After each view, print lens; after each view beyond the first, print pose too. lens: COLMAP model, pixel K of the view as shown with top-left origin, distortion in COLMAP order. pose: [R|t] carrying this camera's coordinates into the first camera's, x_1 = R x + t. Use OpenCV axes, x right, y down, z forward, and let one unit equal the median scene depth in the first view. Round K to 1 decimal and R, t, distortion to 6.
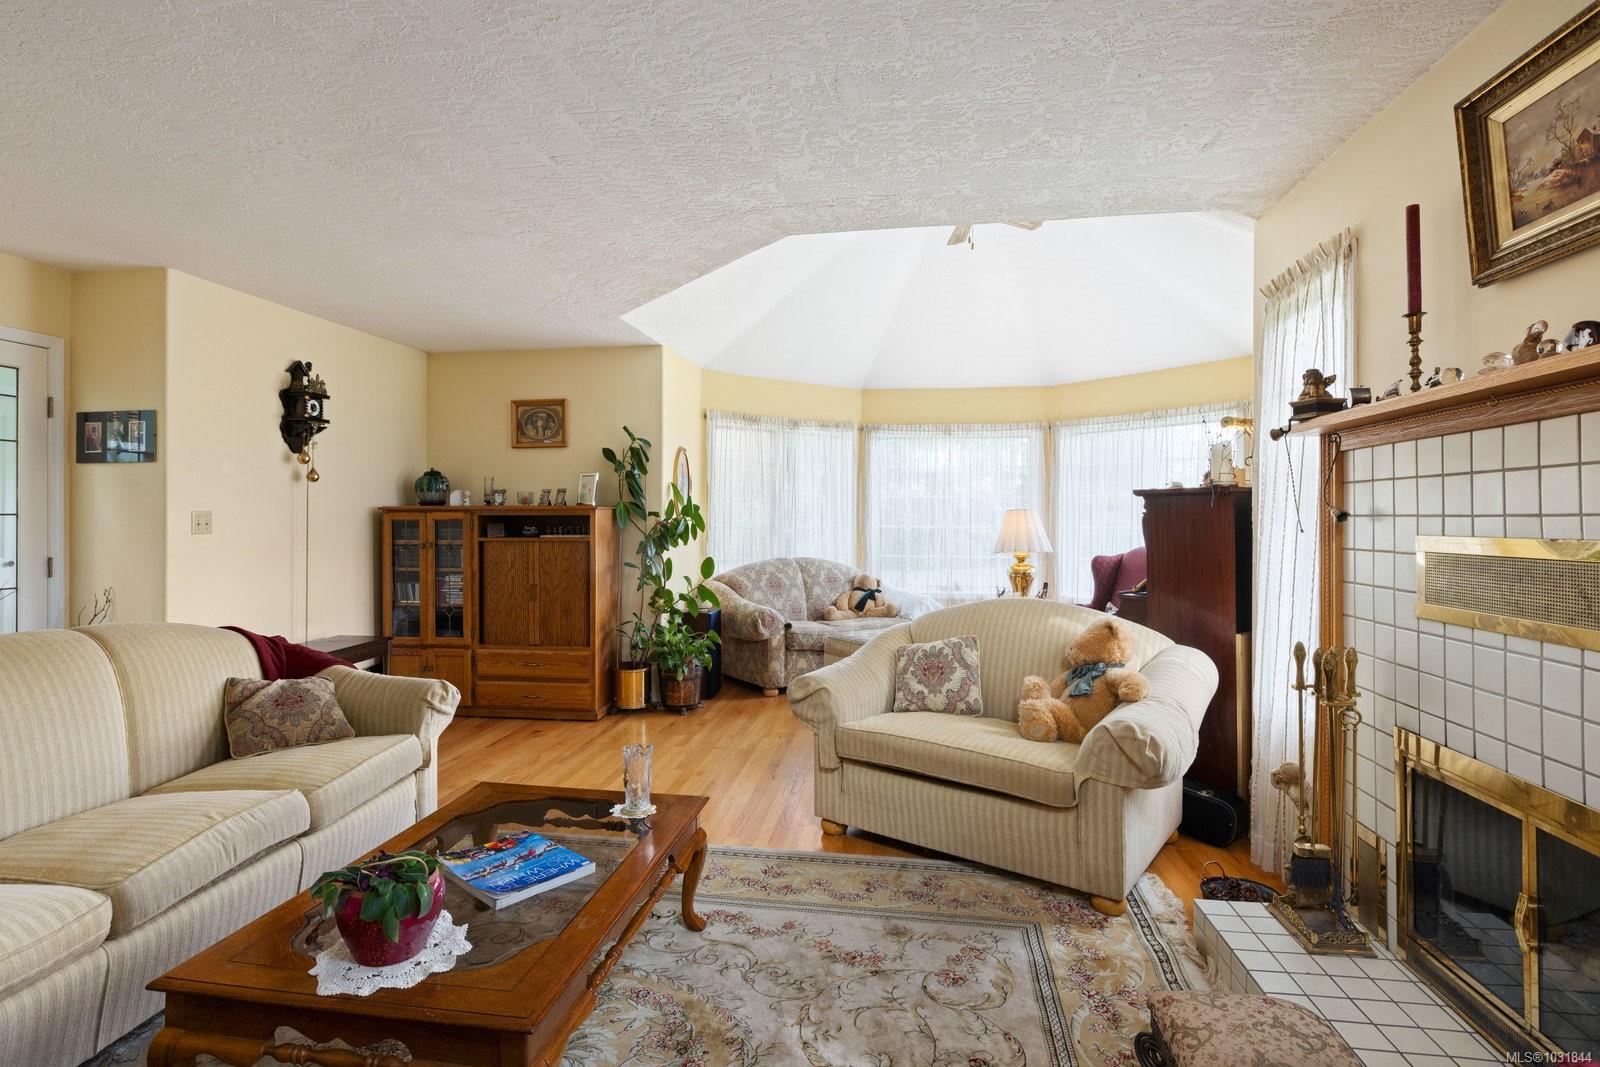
lens RADIAL K [[801.8, 0, 779.1], [0, 801.8, 508.6], [0, 0, 1]] dist [-0.007245, -0.001825]
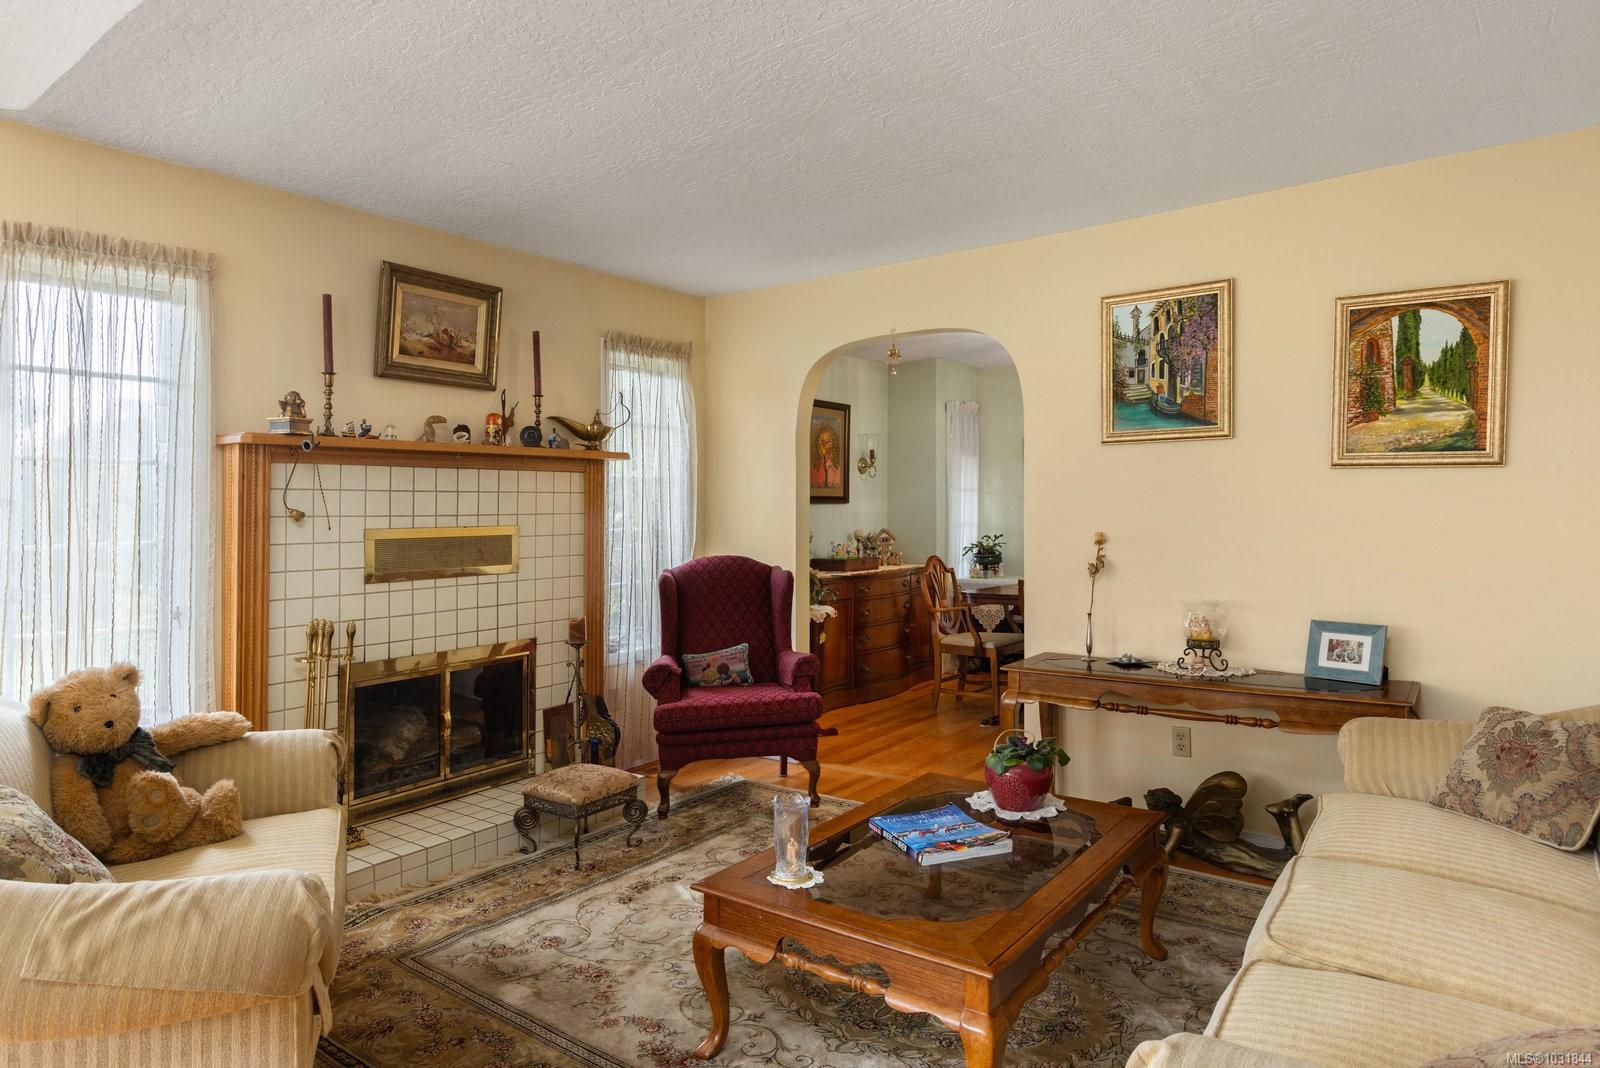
lens RADIAL K [[914.8, 0, 811.9], [0, 914.8, 506.9], [0, 0, 1]] dist [-0.009175, 0.002139]
pose [[-0.890081, 0.009737, 0.455698, -0.264931], [0.003993, 0.999900, -0.013565, 0.006806], [-0.455785, -0.010255, -0.890031, 0.775411]]
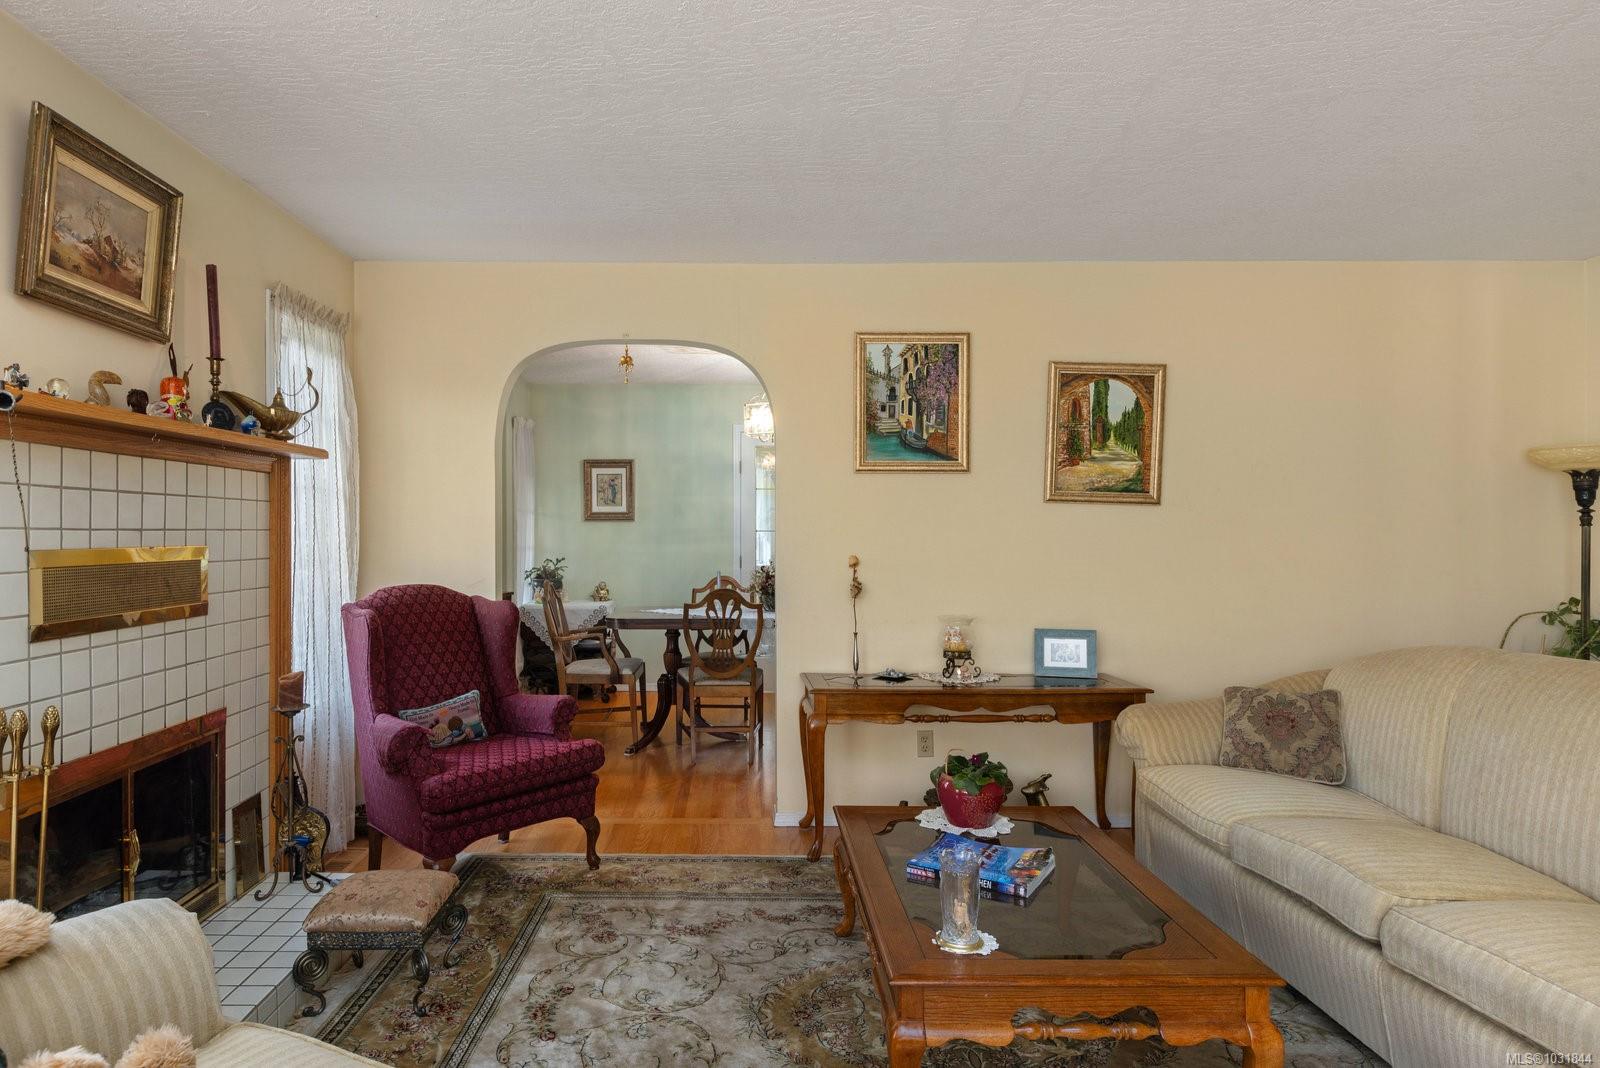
lens RADIAL K [[897.8, 0, 725.8], [0, 897.8, 544.1], [0, 0, 1]] dist [-0.008493, 0.003248]
pose [[-0.990360, -0.004268, -0.138451, 0.059406], [-0.004484, 0.999989, 0.001250, 0.007908], [0.138444, 0.001859, -0.990368, 0.756057]]
